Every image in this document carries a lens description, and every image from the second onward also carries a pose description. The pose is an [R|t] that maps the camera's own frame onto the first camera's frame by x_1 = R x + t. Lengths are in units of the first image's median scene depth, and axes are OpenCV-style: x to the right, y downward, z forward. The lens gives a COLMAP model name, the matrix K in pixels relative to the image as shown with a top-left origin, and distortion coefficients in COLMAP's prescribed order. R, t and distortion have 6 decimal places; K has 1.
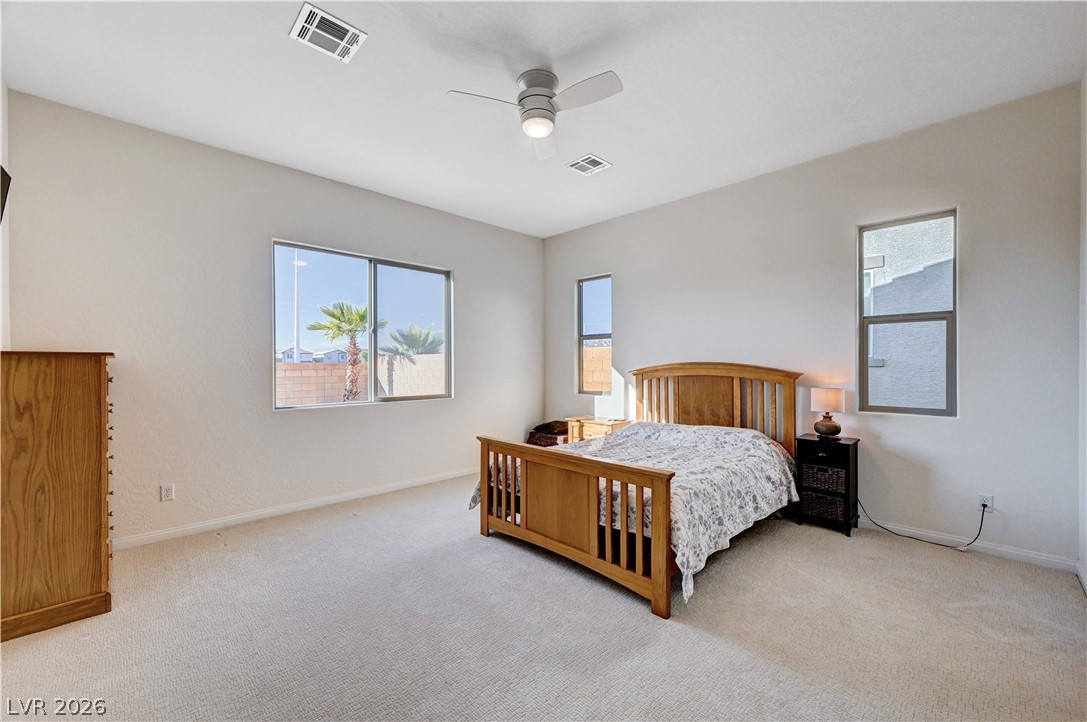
lens RADIAL K [[431.5, 0, 543.4], [0, 431.5, 362.6], [0, 0, 1]] dist [-0.002316, -0.000075]
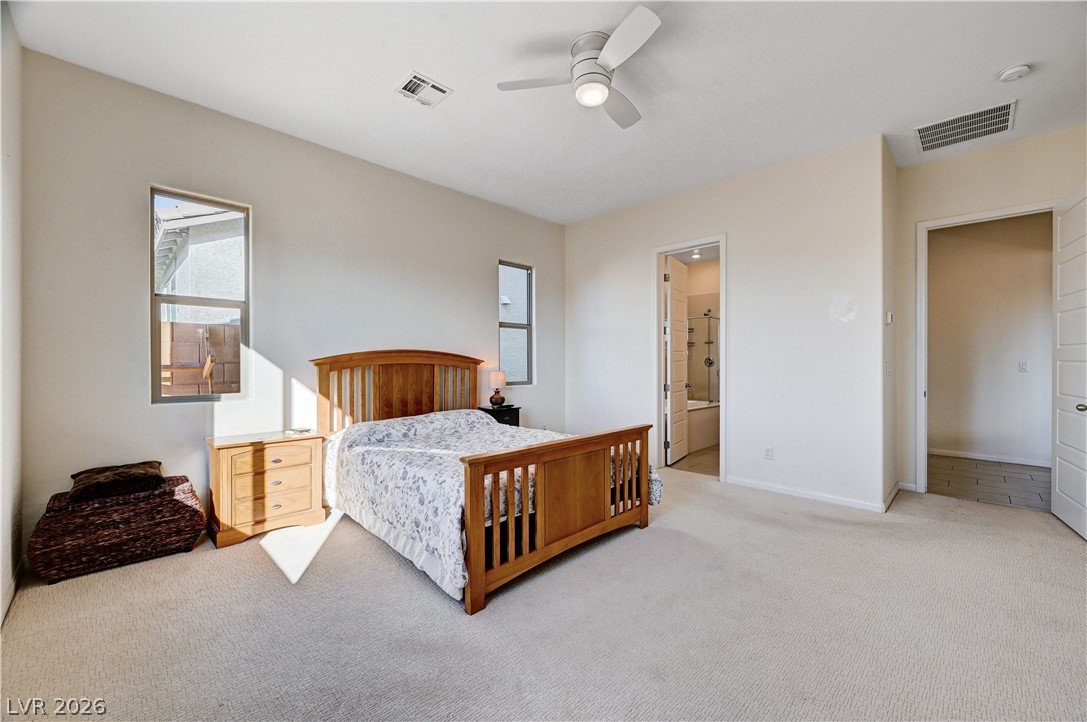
lens RADIAL K [[431.5, 0, 543.4], [0, 431.5, 362.0], [0, 0, 1]] dist [-0.002316, -0.000075]
pose [[-0.011927, 0.002610, 0.999925, -0.609830], [-0.003849, 0.999989, -0.002656, 0.027884], [-0.999921, -0.003880, -0.011917, 0.721189]]
